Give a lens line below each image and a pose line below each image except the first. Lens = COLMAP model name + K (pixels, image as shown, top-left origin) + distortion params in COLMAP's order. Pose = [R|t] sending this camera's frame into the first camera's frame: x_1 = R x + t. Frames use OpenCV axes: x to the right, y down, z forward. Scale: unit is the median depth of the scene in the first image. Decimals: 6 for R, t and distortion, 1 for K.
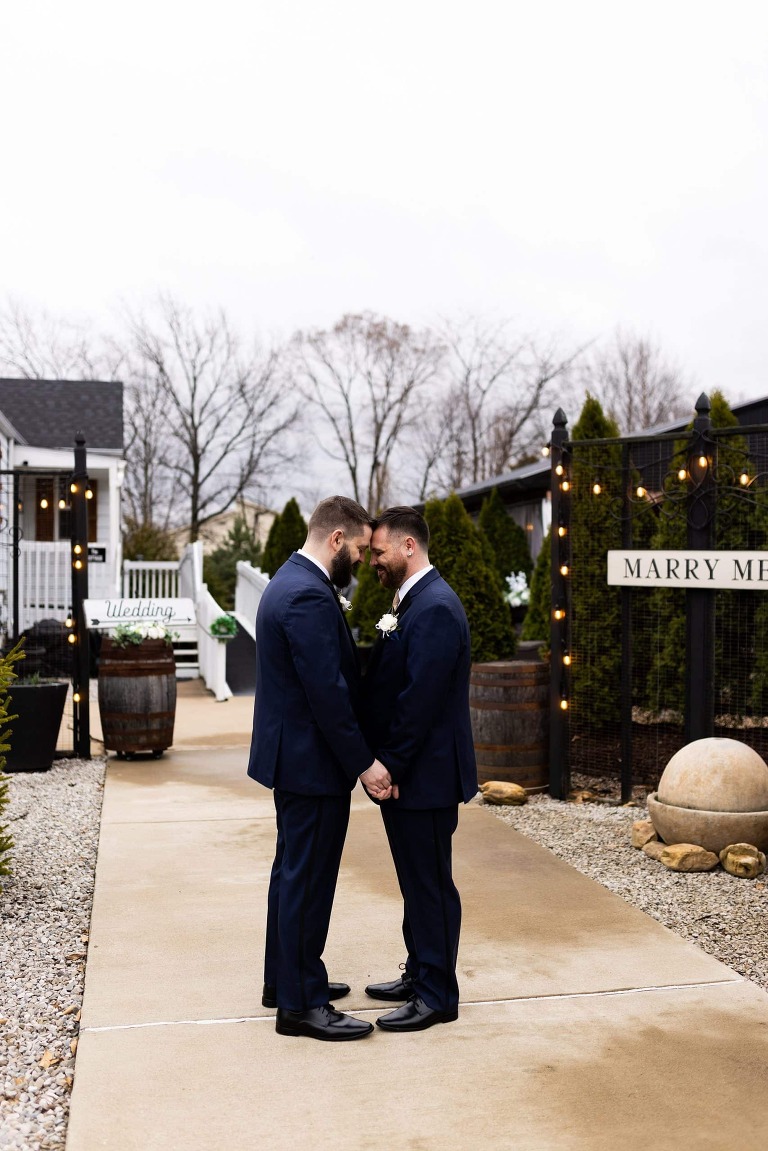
lens RADIAL K [[1132.8, 0, 389.0], [0, 1132.8, 582.3], [0, 0, 1]] dist [-0.005634, 0.024442]
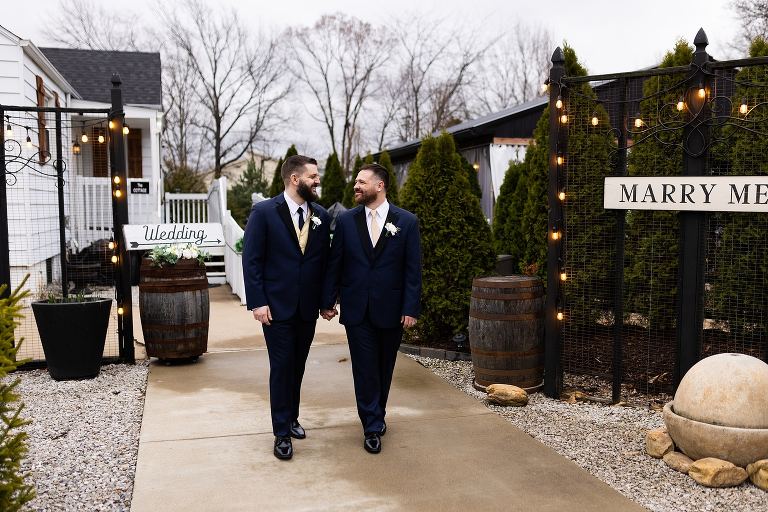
lens RADIAL K [[755.9, 0, 397.4], [0, 755.9, 265.1], [0, 0, 1]] dist [-0.005634, 0.024442]
pose [[0.998008, -0.010267, 0.062248, -0.026753], [0.005594, 0.997184, 0.074785, 0.000514], [-0.062840, -0.074287, 0.995255, 0.136826]]
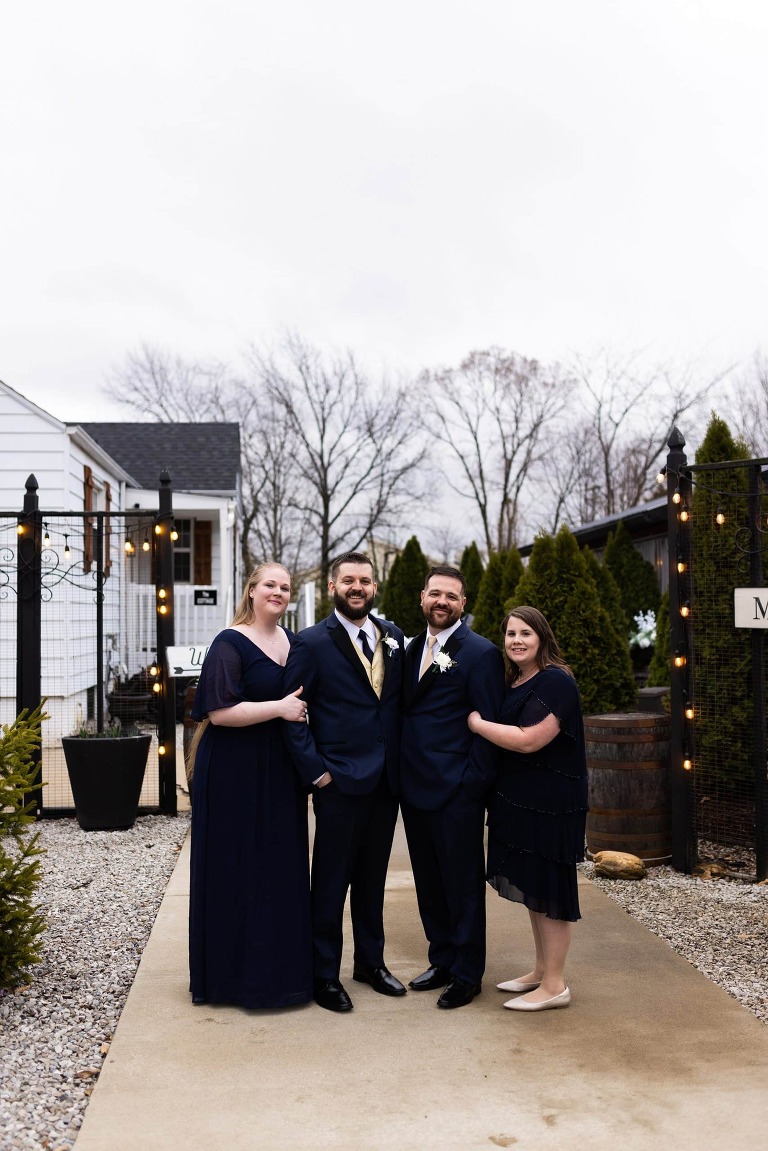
lens RADIAL K [[1126.2, 0, 384.0], [0, 1126.2, 575.5], [0, 0, 1]] dist [0.003794, 0.003674]
pose [[0.991883, -0.013832, -0.126398, 0.017273], [0.008810, 0.999153, -0.040200, -0.002622], [0.126847, 0.038760, 0.991165, 0.050617]]
